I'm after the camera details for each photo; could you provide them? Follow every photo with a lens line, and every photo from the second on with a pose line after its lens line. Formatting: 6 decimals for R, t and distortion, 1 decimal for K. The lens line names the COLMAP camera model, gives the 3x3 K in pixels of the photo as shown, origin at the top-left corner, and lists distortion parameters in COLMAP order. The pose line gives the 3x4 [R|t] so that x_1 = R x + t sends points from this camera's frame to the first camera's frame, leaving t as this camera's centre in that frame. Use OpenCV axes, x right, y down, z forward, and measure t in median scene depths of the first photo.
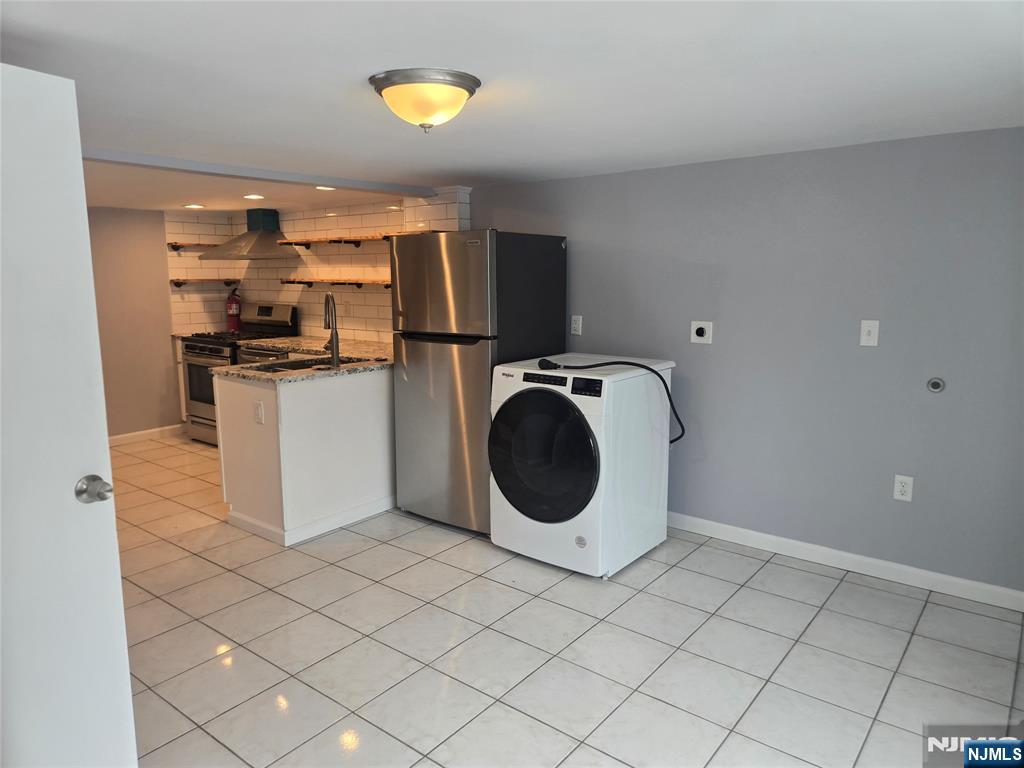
lens RADIAL K [[683.9, 0, 518.2], [0, 683.9, 378.0], [0, 0, 1]] dist [0.064925, -0.050044]
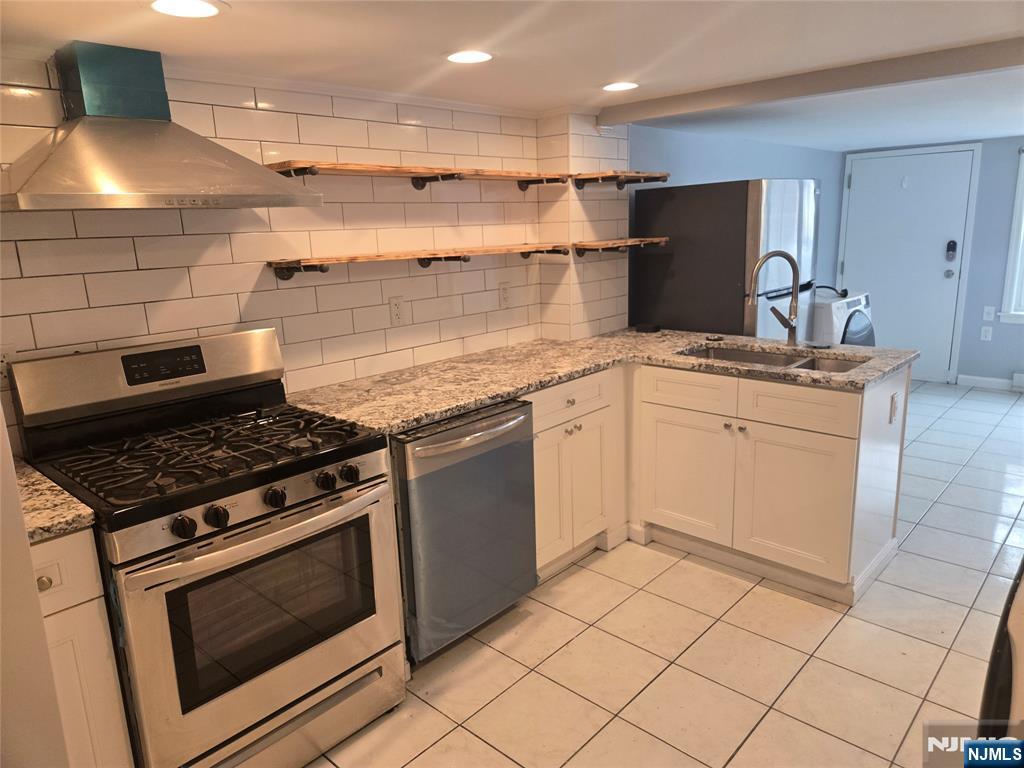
lens RADIAL K [[683.9, 0, 517.5], [0, 683.9, 378.6], [0, 0, 1]] dist [0.064925, -0.050044]
pose [[0.076703, -0.217978, 0.972935, -0.788402], [0.185312, 0.961924, 0.200902, -0.145554], [-0.979682, 0.164887, 0.114177, 0.910888]]
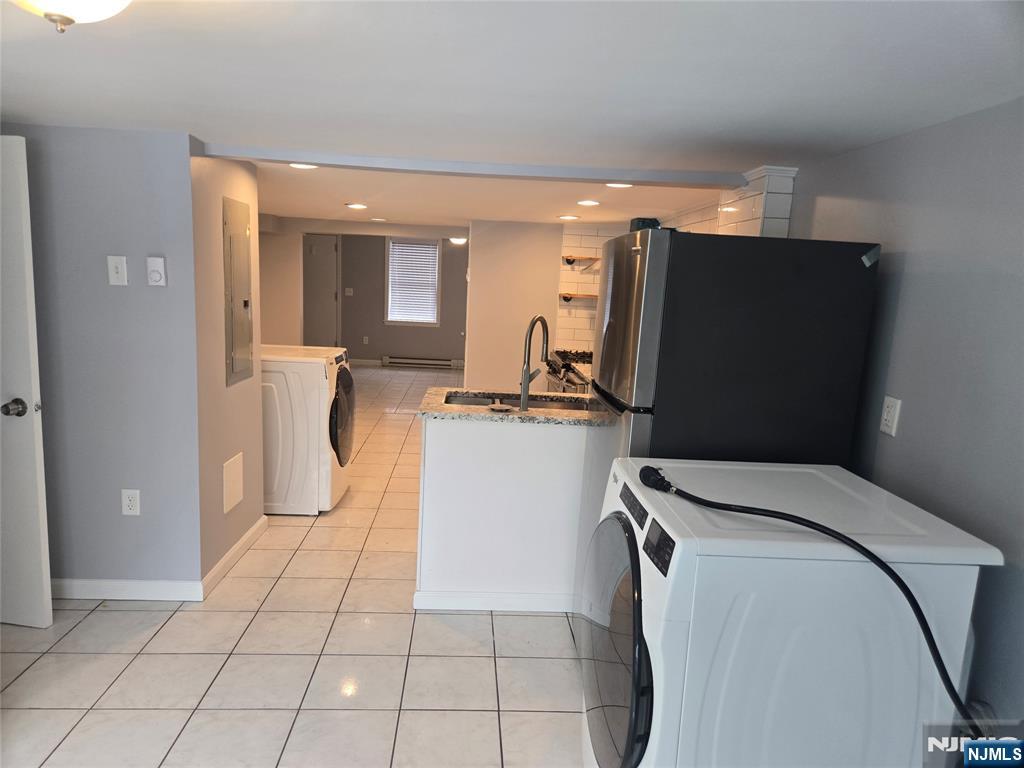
lens RADIAL K [[683.9, 0, 513.1], [0, 683.9, 392.4], [0, 0, 1]] dist [0.064925, -0.050044]
pose [[0.656700, 0.163358, -0.736247, 0.219708], [-0.171304, 0.983050, 0.065323, -0.062891], [0.734439, 0.083224, 0.673553, 0.344647]]
